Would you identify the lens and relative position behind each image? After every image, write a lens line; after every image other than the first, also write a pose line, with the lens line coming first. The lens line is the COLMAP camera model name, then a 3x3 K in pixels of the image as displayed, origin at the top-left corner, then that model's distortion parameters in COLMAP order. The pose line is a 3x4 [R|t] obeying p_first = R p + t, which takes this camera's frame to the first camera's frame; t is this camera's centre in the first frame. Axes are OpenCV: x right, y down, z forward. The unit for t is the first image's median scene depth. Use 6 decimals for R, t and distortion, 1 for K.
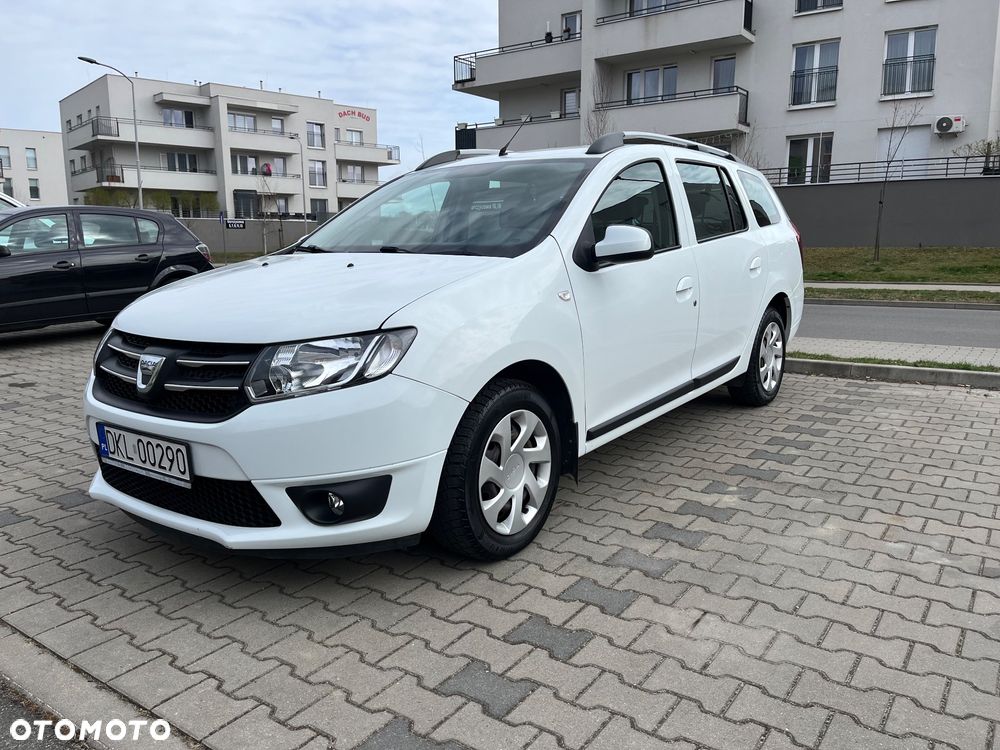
lens RADIAL K [[747.7, 0, 501.5], [0, 747.7, 378.1], [0, 0, 1]] dist [0.074076, -0.096677]
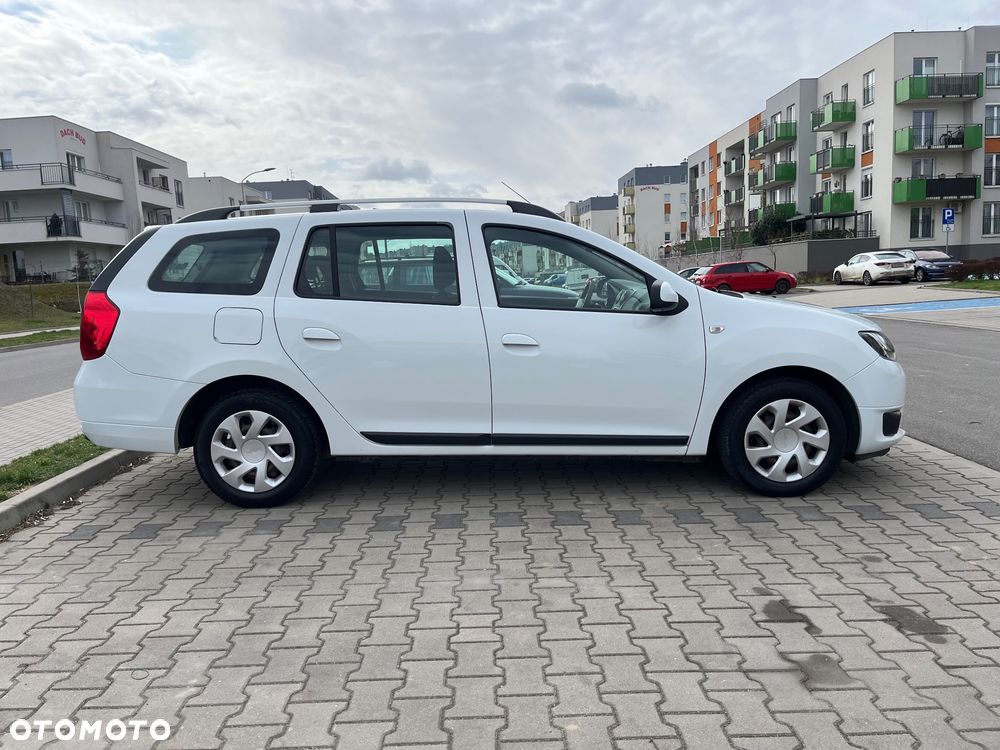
lens RADIAL K [[757.5, 0, 495.5], [0, 757.5, 382.9], [0, 0, 1]] dist [0.081824, -0.112548]
pose [[-0.590363, -0.075246, 0.803623, -1.073601], [0.191206, 0.954266, 0.229817, -0.390191], [-0.784163, 0.289333, -0.548976, 2.050866]]
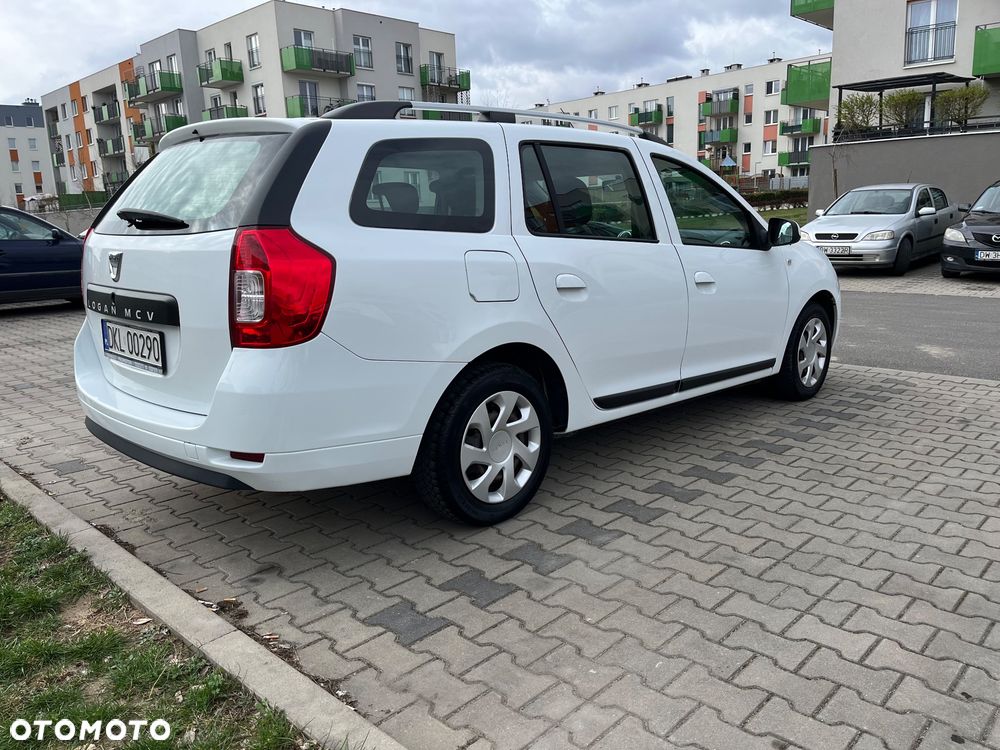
lens RADIAL K [[758.5, 0, 497.9], [0, 758.5, 384.0], [0, 0, 1]] dist [0.076047, -0.102233]
pose [[-0.988809, 0.011795, 0.148718, -0.032957], [0.068960, 0.920113, 0.385534, -0.490473], [-0.132290, 0.391475, -0.910630, 2.490438]]
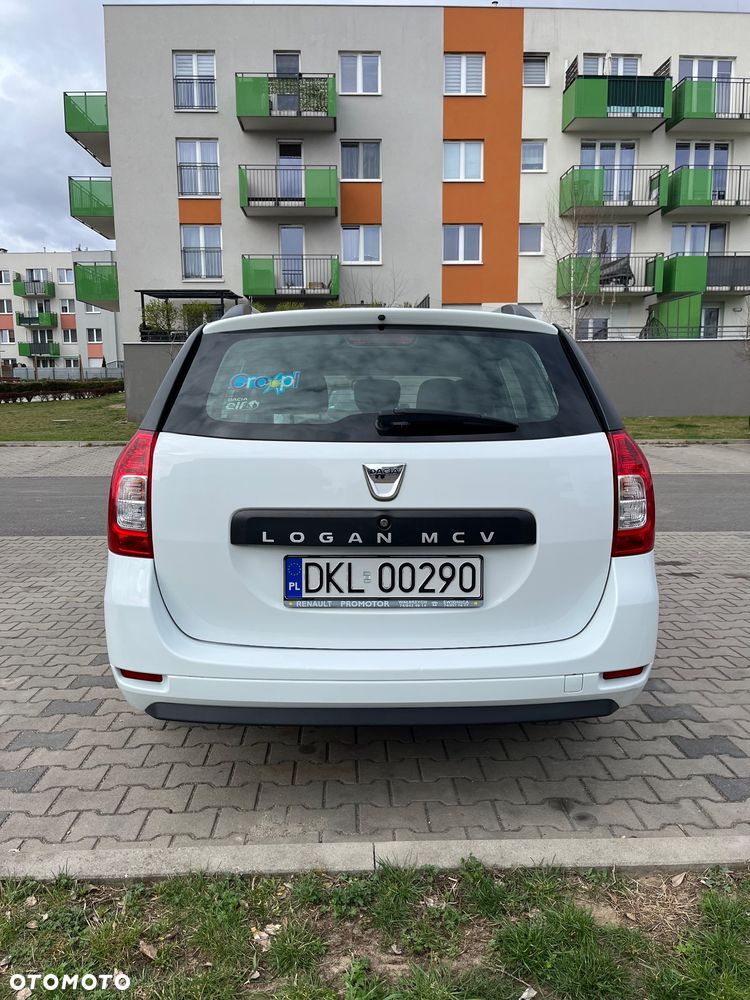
lens RADIAL K [[758.5, 0, 371.2], [0, 758.5, 500.4], [0, 0, 1]] dist [0.089320, -0.126399]
pose [[-0.790123, 0.102388, -0.604336, 0.854190], [-0.095683, 0.953260, 0.286602, -0.481953], [0.605433, 0.284275, -0.743396, 2.221315]]
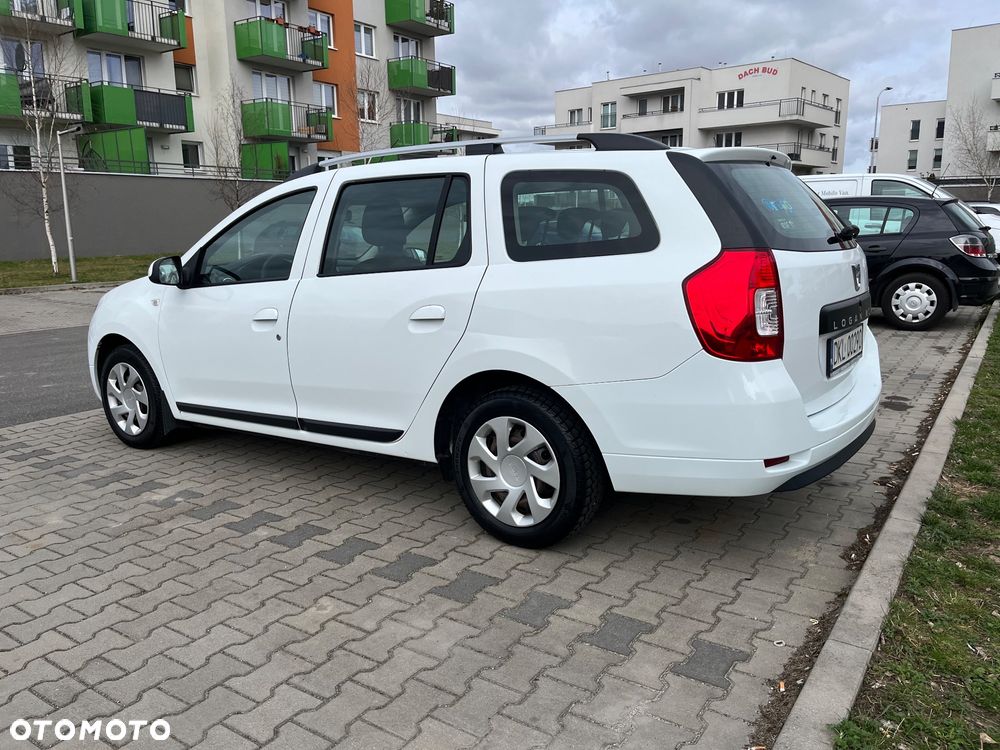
lens RADIAL K [[758.6, 0, 506.9], [0, 758.6, 374.8], [0, 0, 1]] dist [0.086095, -0.123883]
pose [[0.029005, 0.206277, -0.978064, 1.343078], [-0.166526, 0.965798, 0.198752, -0.322457], [0.985610, 0.157109, 0.062364, 1.339978]]
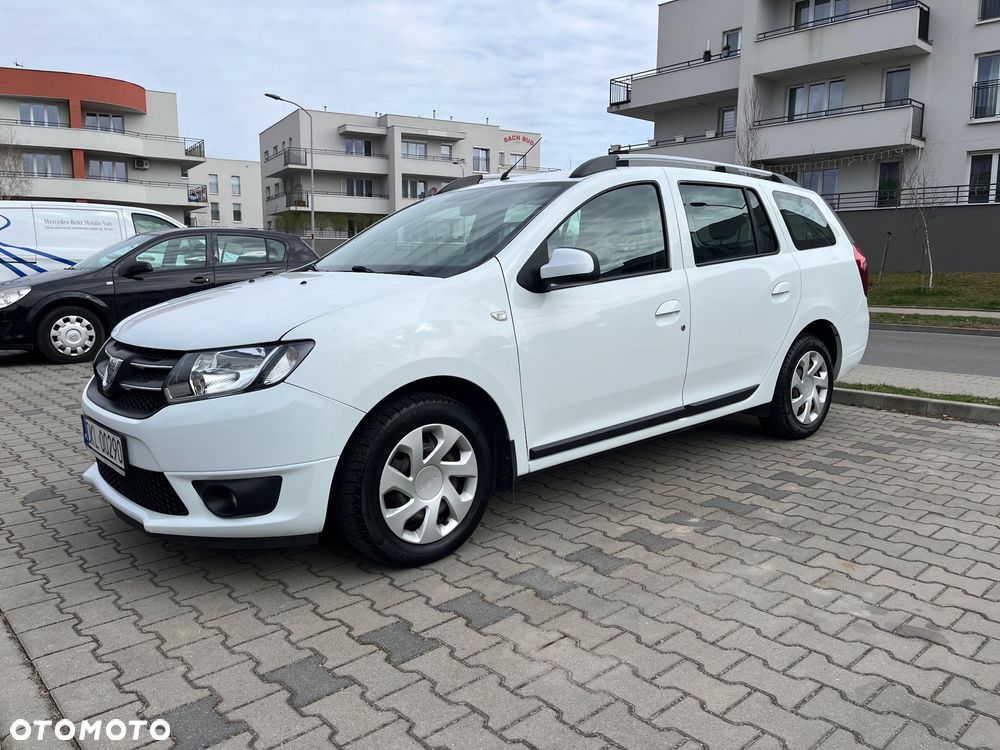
lens RADIAL K [[747.4, 0, 503.1], [0, 747.4, 377.4], [0, 0, 1]] dist [0.073629, -0.096185]
pose [[0.977093, 0.042078, -0.208613, 0.254440], [-0.047793, 0.998605, -0.022430, -0.002230], [0.207379, 0.031886, 0.977741, 0.002035]]
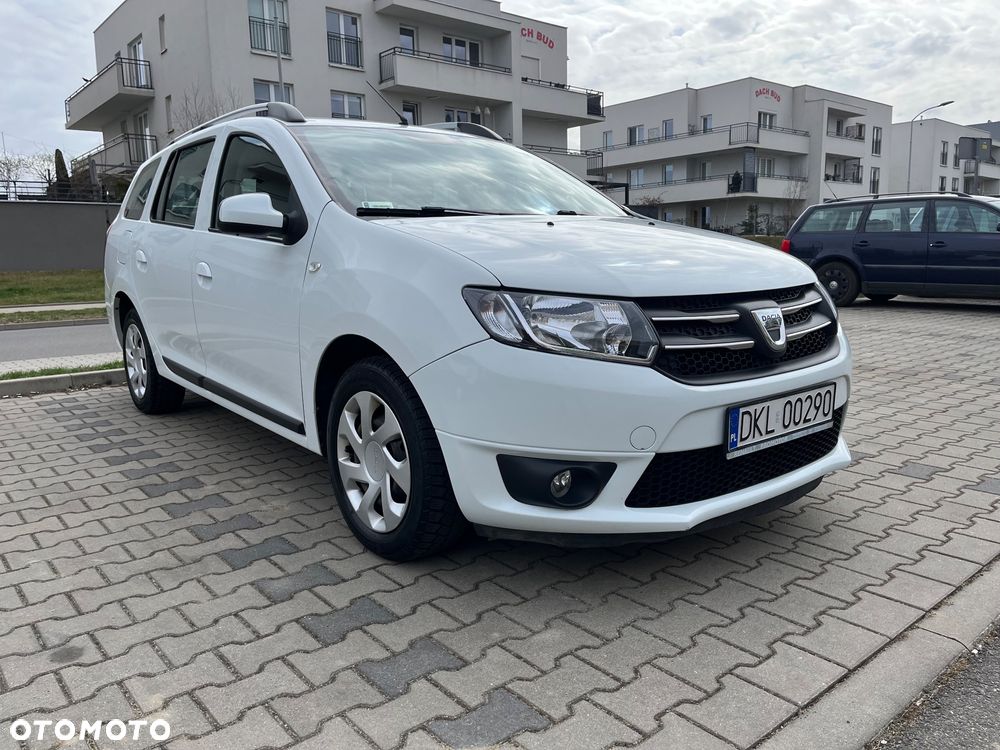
lens RADIAL K [[757.9, 0, 498.2], [0, 757.9, 380.6], [0, 0, 1]] dist [0.081490, -0.107936]
pose [[0.251986, -0.149240, 0.956154, -1.025757], [0.190119, 0.976417, 0.102298, -0.072329], [-0.948872, 0.156005, 0.274417, 0.772743]]
